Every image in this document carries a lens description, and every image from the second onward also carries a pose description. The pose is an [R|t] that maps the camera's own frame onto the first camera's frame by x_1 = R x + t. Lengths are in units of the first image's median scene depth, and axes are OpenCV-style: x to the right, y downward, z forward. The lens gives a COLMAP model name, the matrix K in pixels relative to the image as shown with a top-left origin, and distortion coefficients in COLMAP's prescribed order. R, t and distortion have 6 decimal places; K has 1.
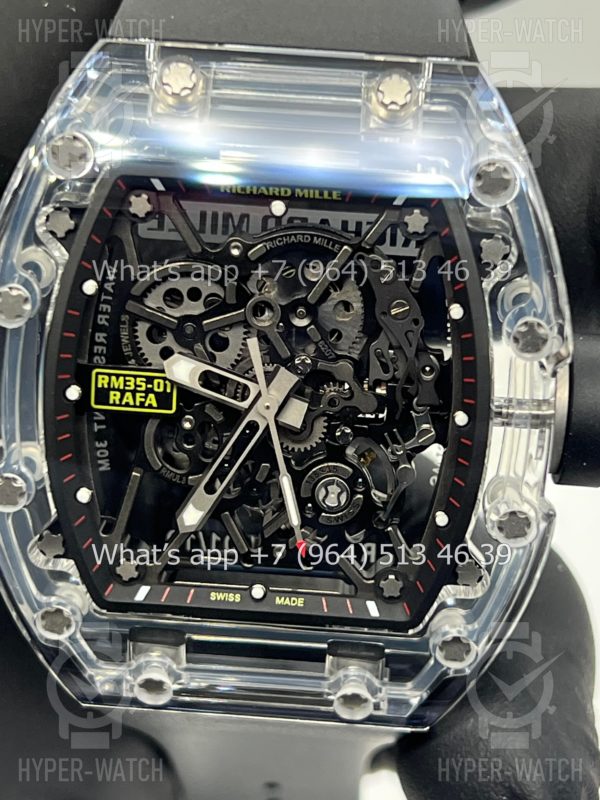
lens RADIAL K [[1928.7, 0, 300.0], [0, 1928.7, 400.0], [0, 0, 1]] dist [0.242742, -0.296617]
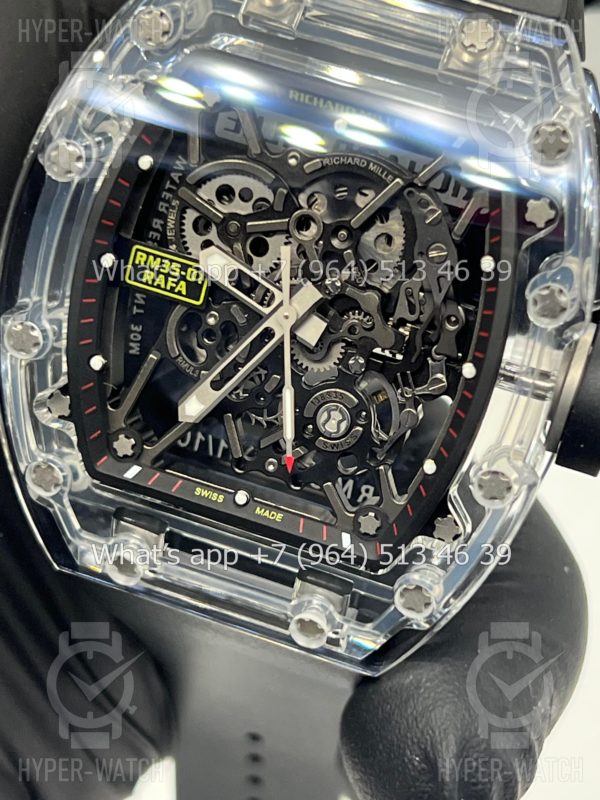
lens RADIAL K [[1928.7, 0, 300.0], [0, 1928.7, 400.0], [0, 0, 1]] dist [0.242742, -0.296617]
pose [[0.963912, 0.232527, -0.129630, 0.129431], [-0.237093, 0.971265, -0.020766, 0.064315], [0.121077, 0.050751, 0.991345, -0.001648]]
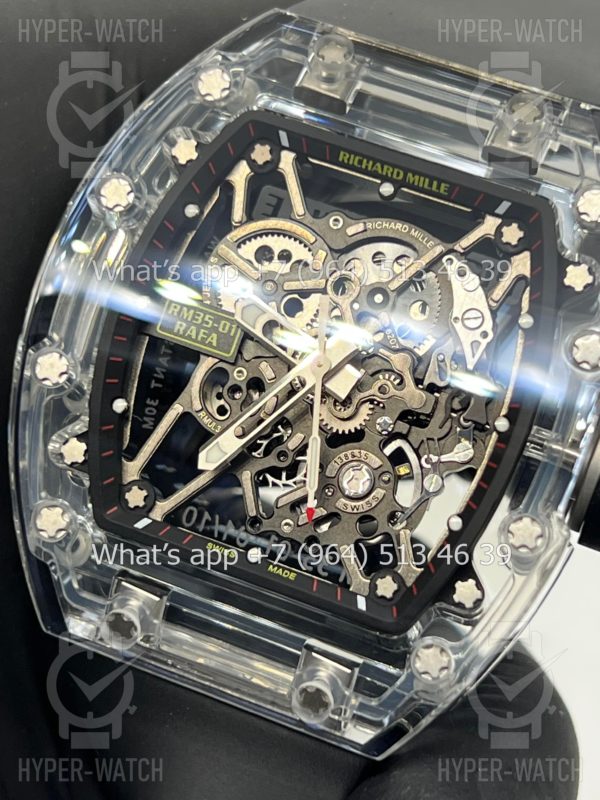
lens RADIAL K [[1928.7, 0, 300.0], [0, 1928.7, 400.0], [0, 0, 1]] dist [0.242742, -0.296617]
pose [[0.952048, 0.274577, -0.134955, 0.112708], [-0.304178, 0.896868, -0.321096, 0.341328], [0.032871, 0.346749, 0.937382, 0.059424]]
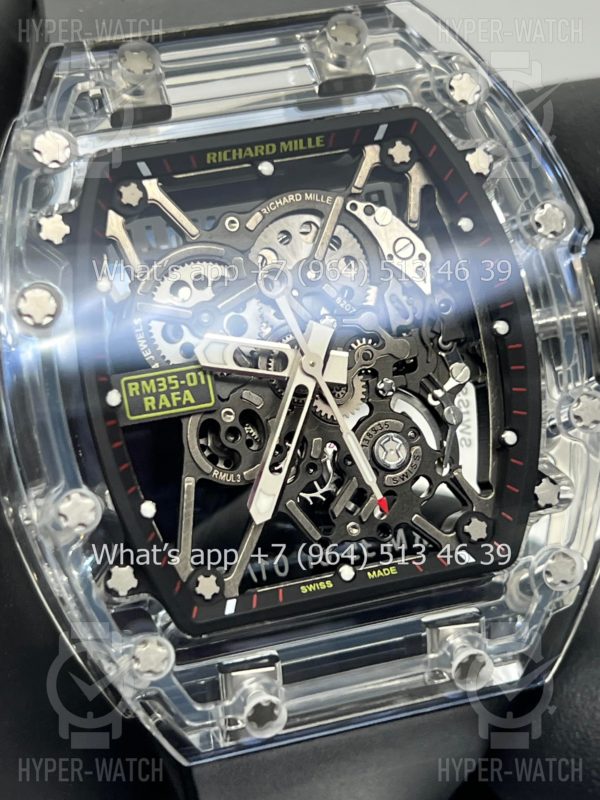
lens RADIAL K [[1928.7, 0, 300.0], [0, 1928.7, 400.0], [0, 0, 1]] dist [0.242742, -0.296617]
pose [[0.928462, -0.227333, 0.293731, -0.302300], [0.303551, 0.920149, -0.247353, 0.250153], [-0.214045, 0.318820, 0.923330, 0.122268]]
